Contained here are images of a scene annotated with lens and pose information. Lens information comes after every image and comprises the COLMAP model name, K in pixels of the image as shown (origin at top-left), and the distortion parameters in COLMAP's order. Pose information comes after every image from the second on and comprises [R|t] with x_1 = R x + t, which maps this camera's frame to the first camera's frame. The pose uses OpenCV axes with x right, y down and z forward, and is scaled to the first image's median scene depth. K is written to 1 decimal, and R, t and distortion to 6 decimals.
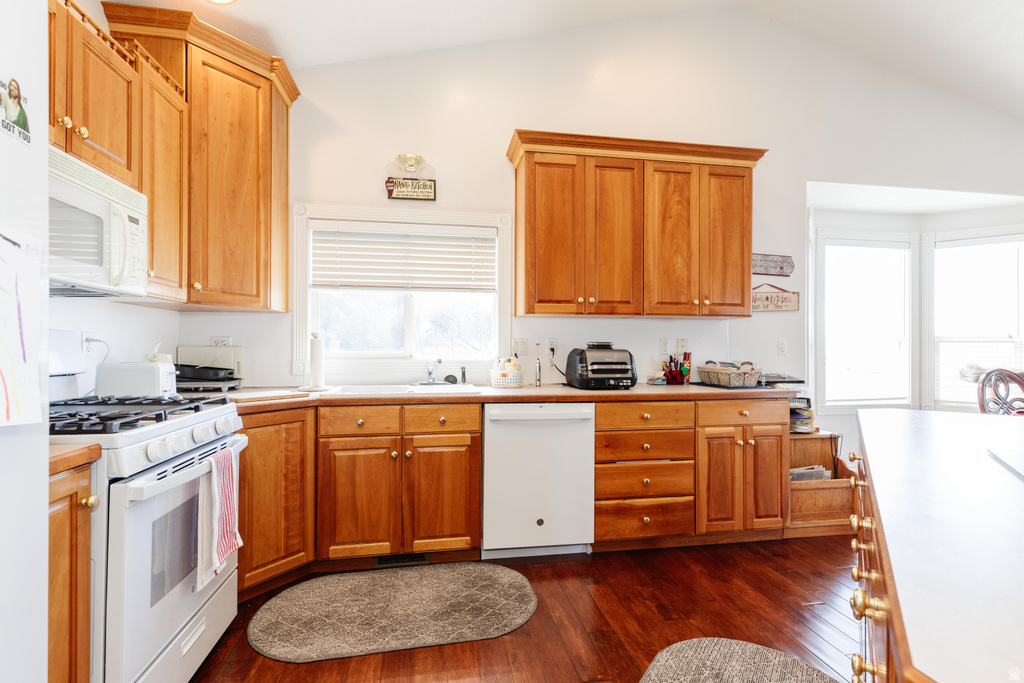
lens RADIAL K [[477.1, 0, 515.5], [0, 477.1, 345.8], [0, 0, 1]] dist [0.011291, -0.001526]
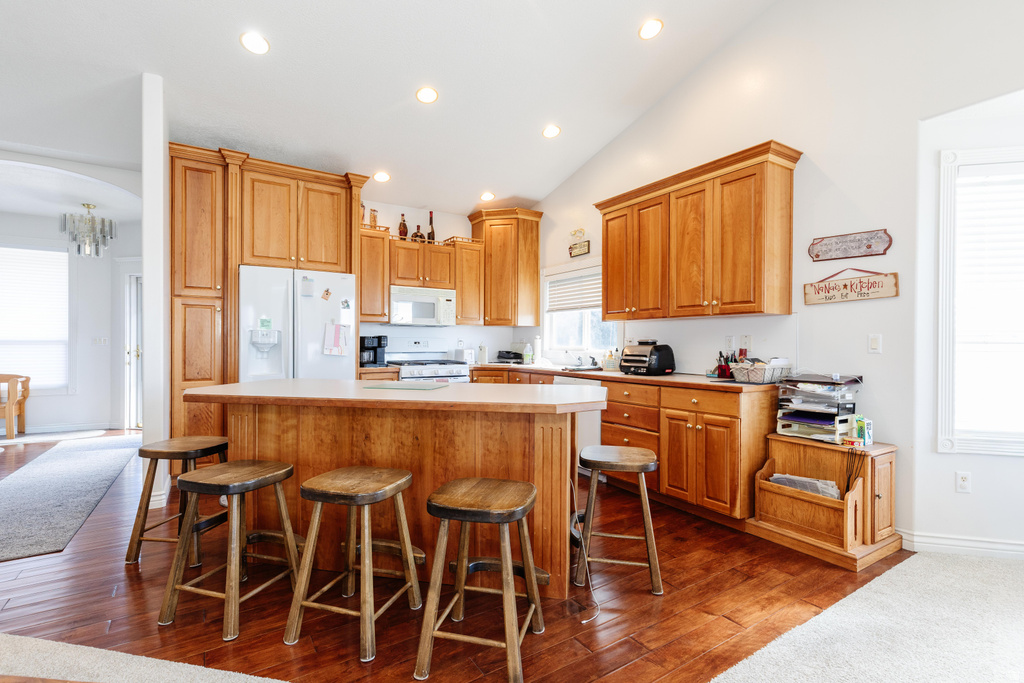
lens RADIAL K [[477.1, 0, 512.2], [0, 477.1, 344.1], [0, 0, 1]] dist [0.011291, -0.001526]
pose [[0.380207, -0.000295, -0.924902, 1.249444], [0.000780, 1.000000, 0.000002, 0.003853], [0.924901, -0.000722, 0.380207, 0.149802]]
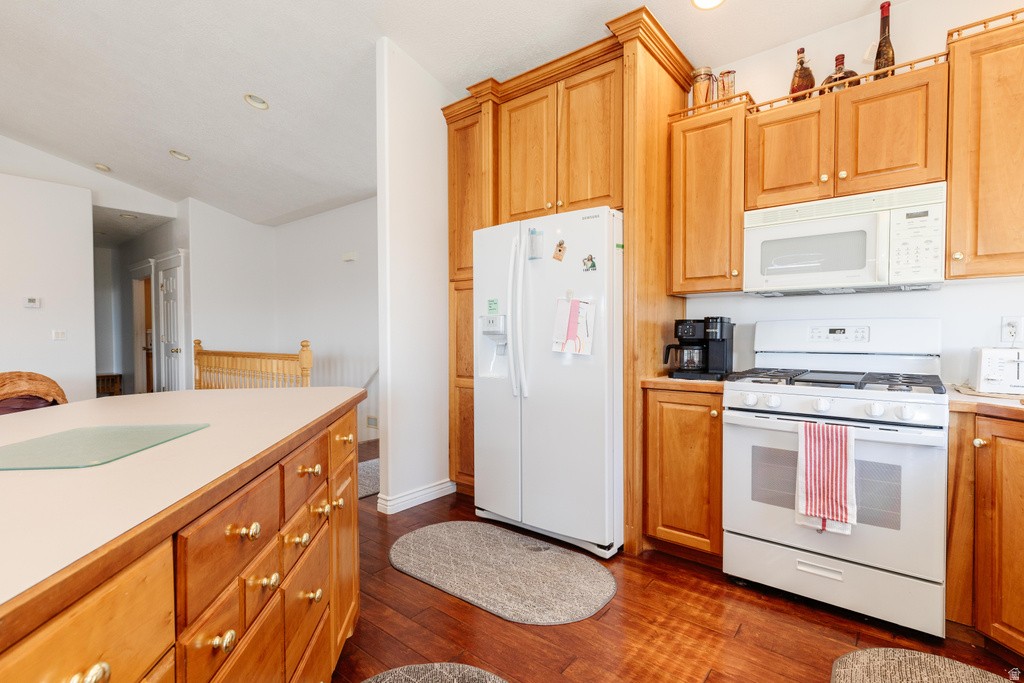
lens RADIAL K [[477.1, 0, 508.9], [0, 477.1, 343.1], [0, 0, 1]] dist [0.011291, -0.001526]
pose [[-0.761493, 0.010780, -0.648083, 0.372866], [0.003378, 0.999914, 0.012664, 0.007090], [0.648164, 0.007455, -0.761464, 0.746276]]
